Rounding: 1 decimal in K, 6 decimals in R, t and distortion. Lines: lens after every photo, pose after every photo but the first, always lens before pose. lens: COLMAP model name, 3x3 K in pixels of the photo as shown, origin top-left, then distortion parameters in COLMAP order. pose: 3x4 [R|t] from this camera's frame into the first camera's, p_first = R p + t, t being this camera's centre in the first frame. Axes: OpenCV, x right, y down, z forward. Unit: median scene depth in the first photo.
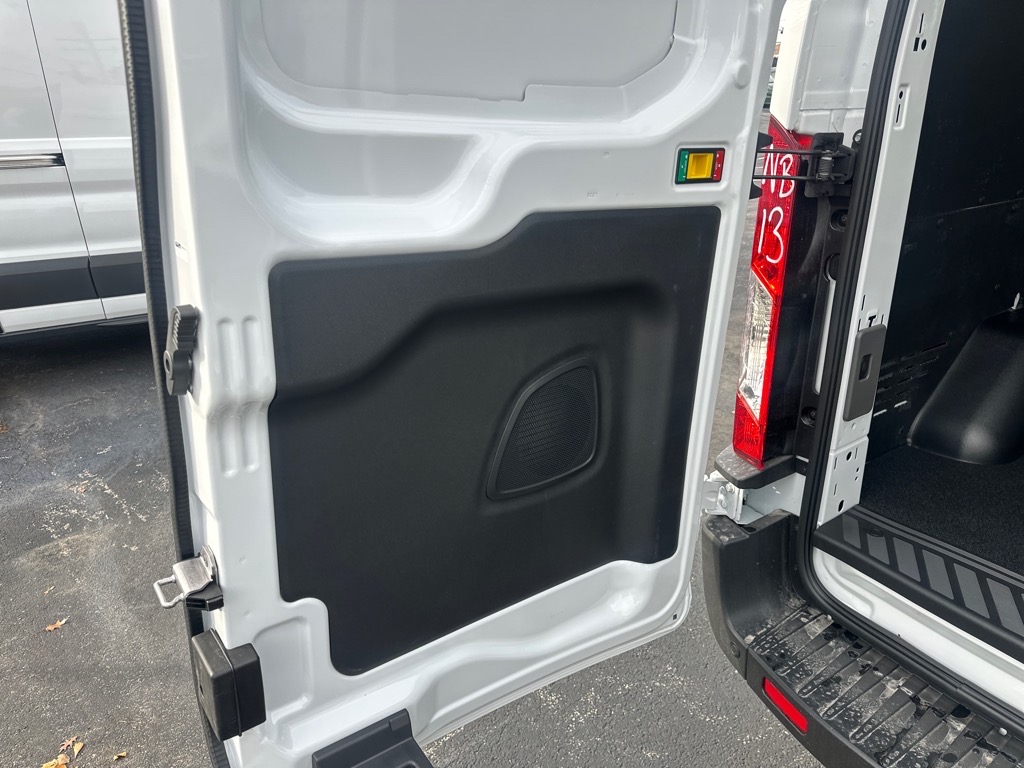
lens RADIAL K [[731.7, 0, 500.5], [0, 731.7, 379.8], [0, 0, 1]] dist [0.005924, -0.009028]
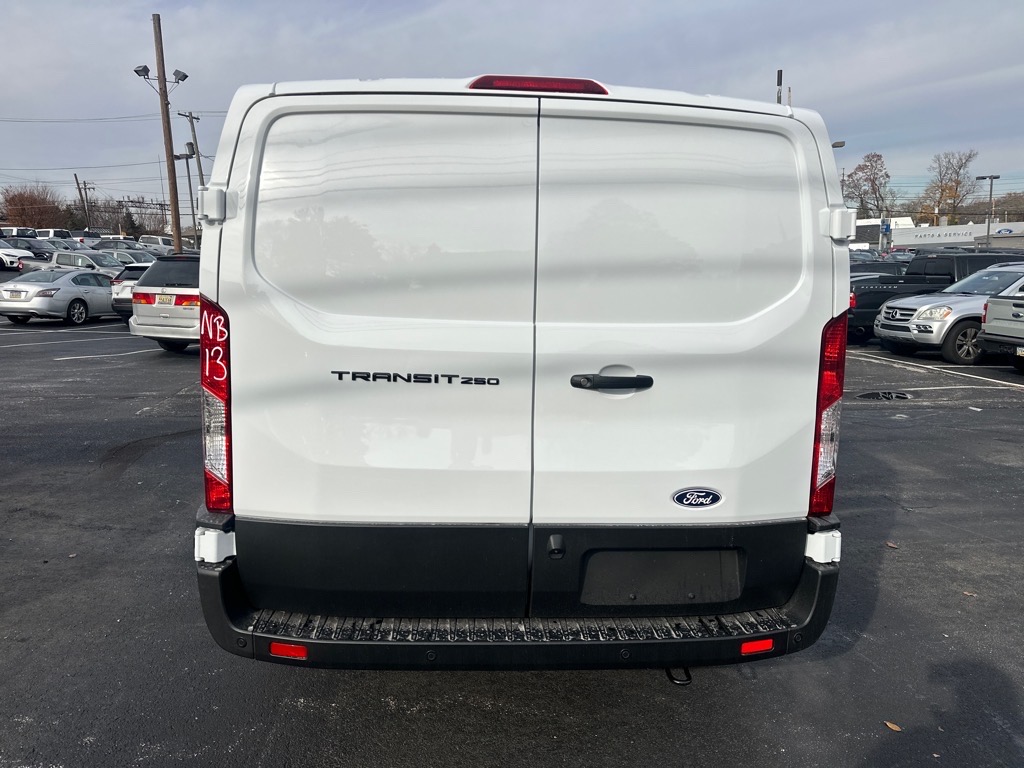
lens RADIAL K [[711.6, 0, 510.7], [0, 711.6, 383.2], [0, 0, 1]] dist [0.044301, -0.048735]
pose [[0.512003, -0.084047, 0.854862, -0.639490], [0.266447, 0.961653, -0.065037, 0.118835], [-0.816614, 0.261075, 0.514764, -0.335690]]
